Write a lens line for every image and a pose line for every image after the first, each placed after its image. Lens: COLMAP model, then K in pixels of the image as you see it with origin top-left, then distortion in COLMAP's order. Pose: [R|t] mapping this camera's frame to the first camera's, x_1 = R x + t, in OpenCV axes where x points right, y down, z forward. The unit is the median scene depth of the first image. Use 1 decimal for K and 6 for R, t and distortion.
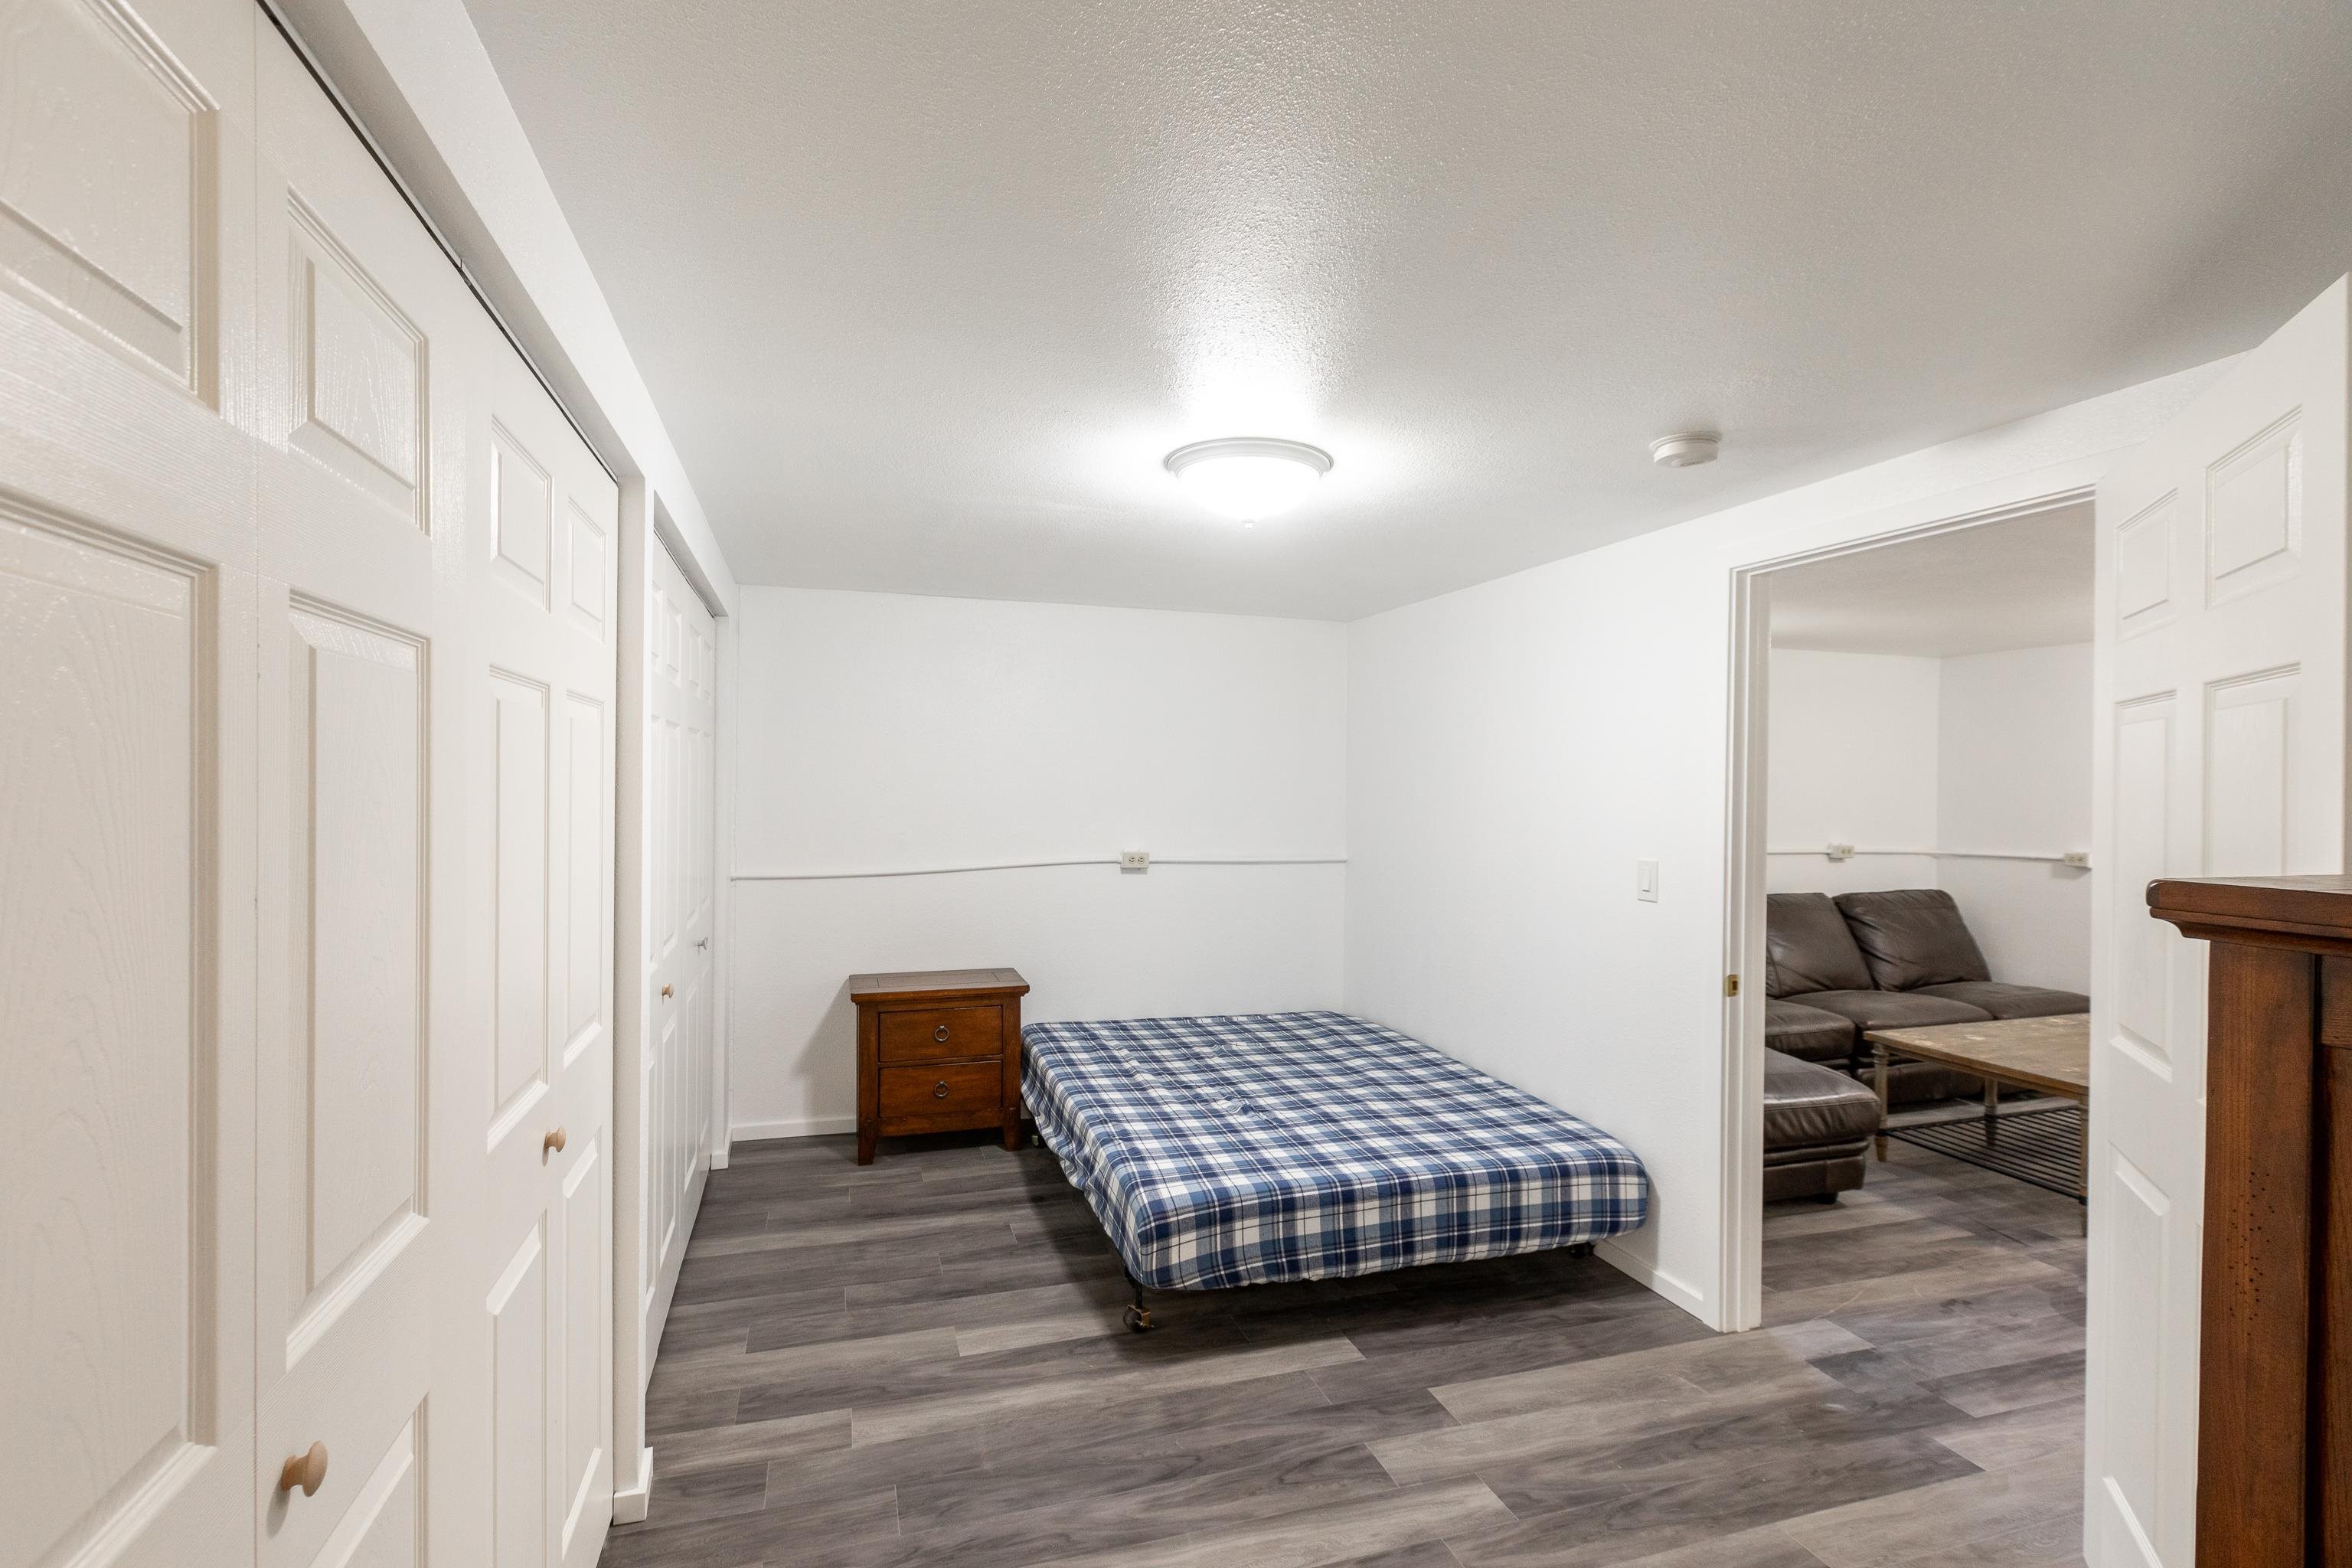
lens RADIAL K [[1069.1, 0, 1162.9], [0, 1069.1, 783.1], [0, 0, 1]] dist [0.005425, -0.001276]
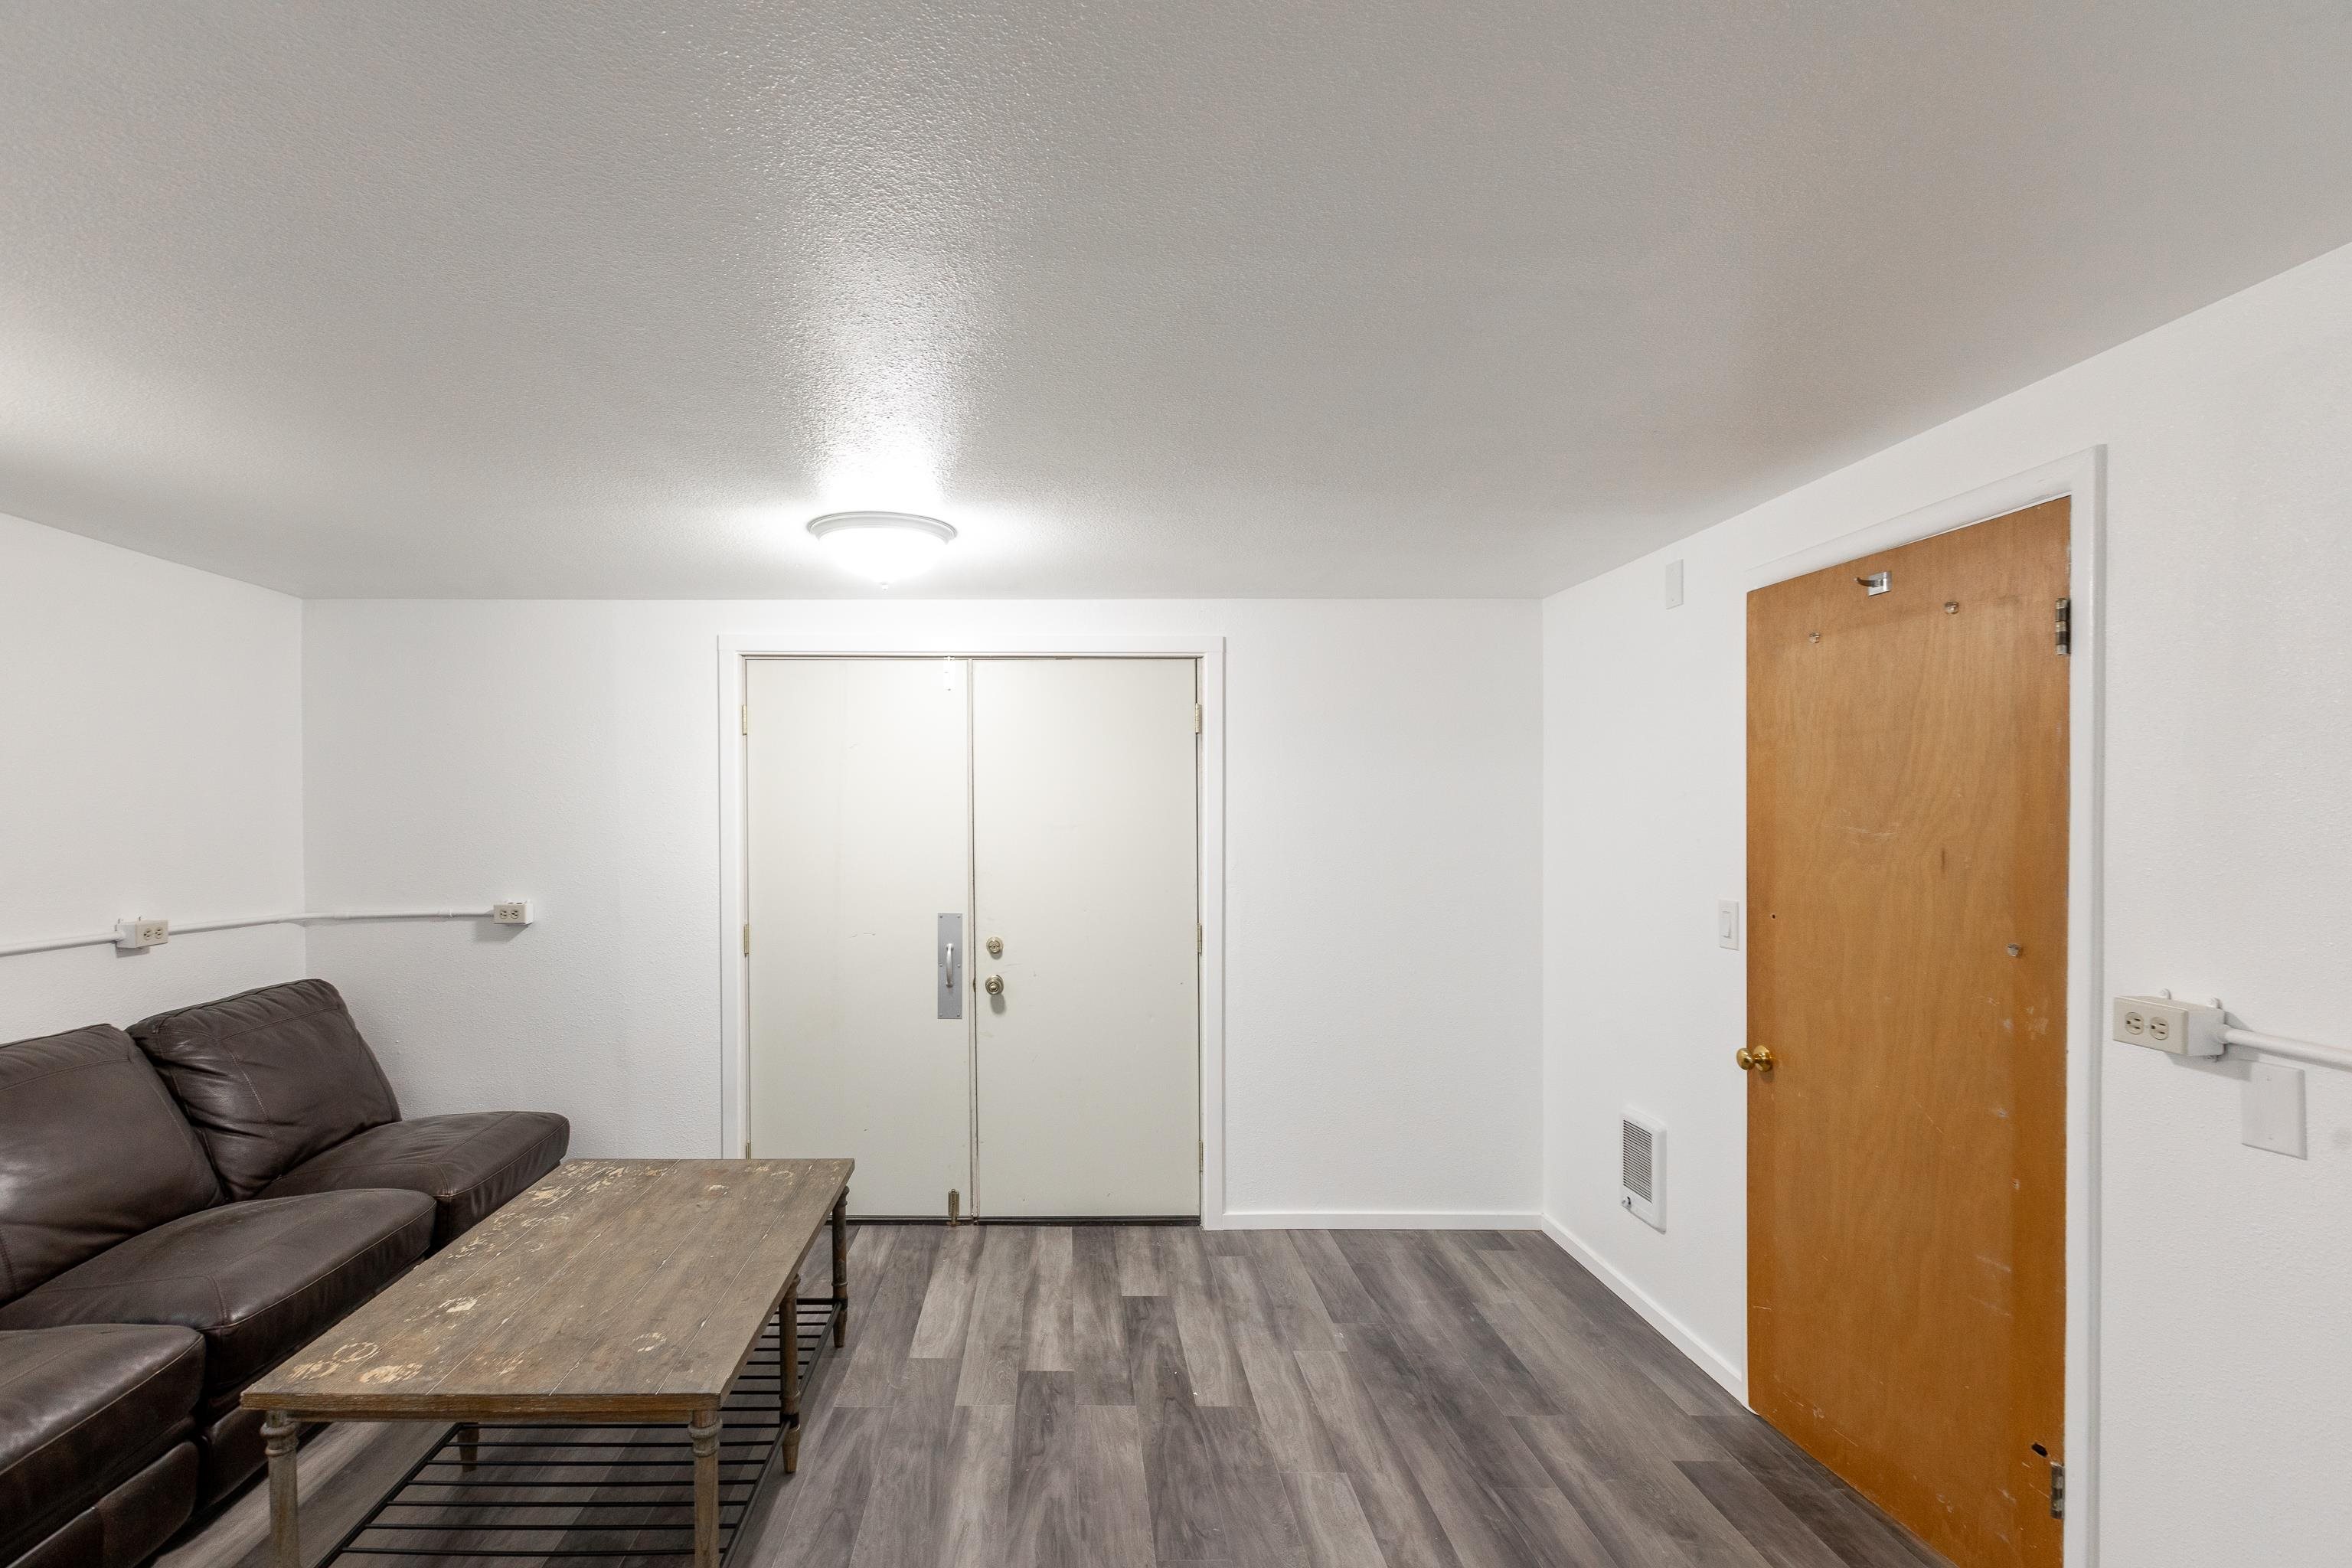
lens RADIAL K [[1139.6, 0, 1065.6], [0, 1139.6, 829.4], [0, 0, 1]] dist [0.000232, 0.000061]
pose [[0.286761, -0.021741, 0.957755, 0.248563], [0.007557, 0.999763, 0.020432, 0.005348], [-0.957972, 0.001379, 0.286857, 0.438659]]
